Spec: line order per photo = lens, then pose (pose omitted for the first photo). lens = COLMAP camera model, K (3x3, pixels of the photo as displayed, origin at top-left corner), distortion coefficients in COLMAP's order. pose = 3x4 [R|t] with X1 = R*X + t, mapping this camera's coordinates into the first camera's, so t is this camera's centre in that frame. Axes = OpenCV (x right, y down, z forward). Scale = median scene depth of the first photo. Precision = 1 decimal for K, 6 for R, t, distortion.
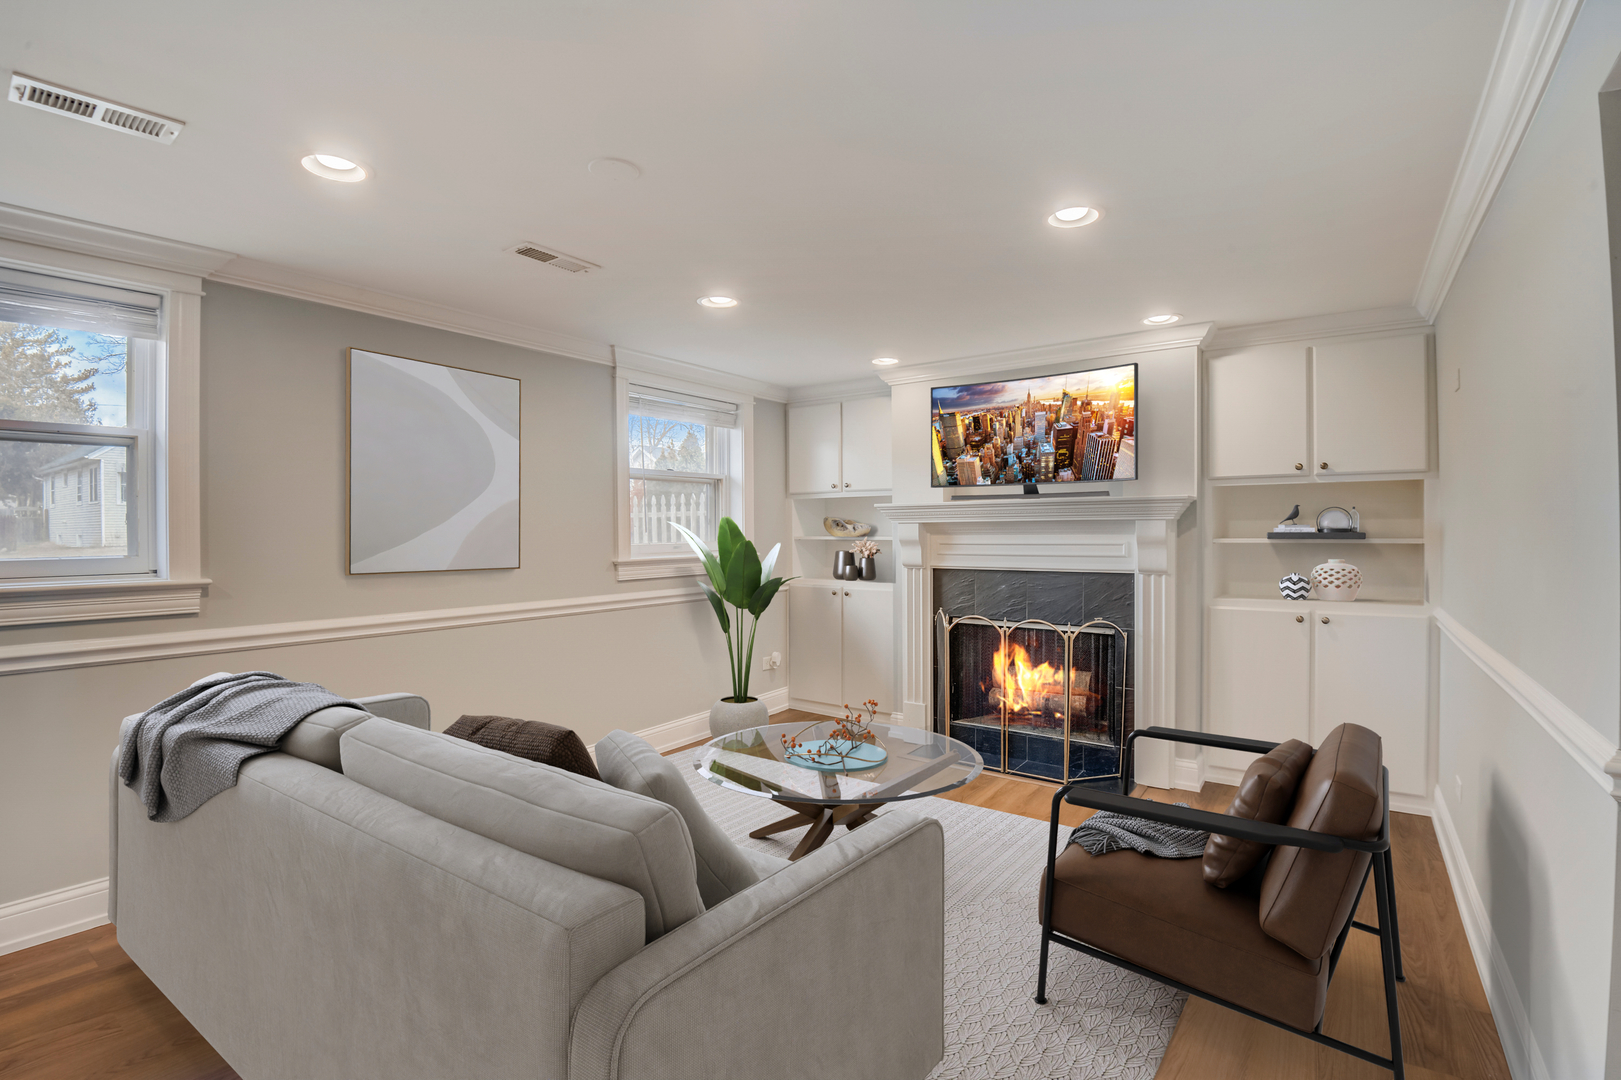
lens RADIAL K [[730.7, 0, 834.5], [0, 730.7, 506.0], [0, 0, 1]] dist [0.000253, -0.018599]
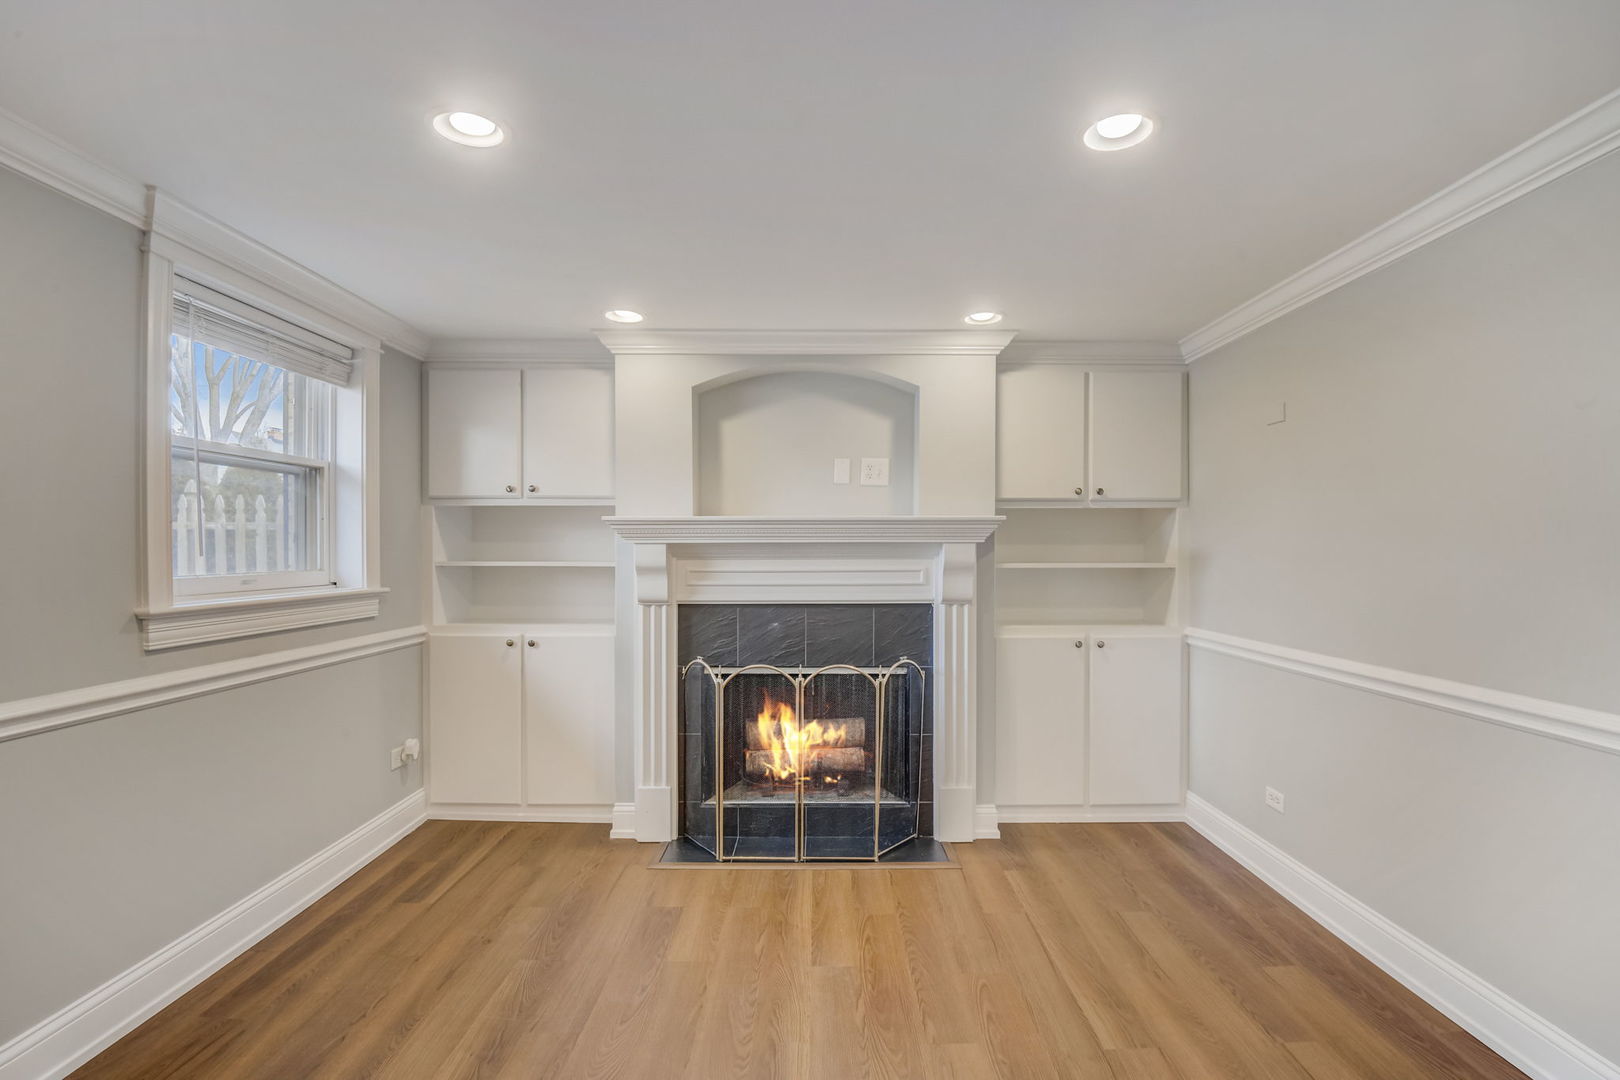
lens RADIAL K [[743.5, 0, 812.7], [0, 743.5, 538.8], [0, 0, 1]] dist [-0.008670, -0.020718]
pose [[0.822379, 0.013851, 0.568771, -0.202254], [-0.022693, 0.999707, 0.008466, 0.009379], [-0.568487, -0.019869, 0.822452, 0.318468]]
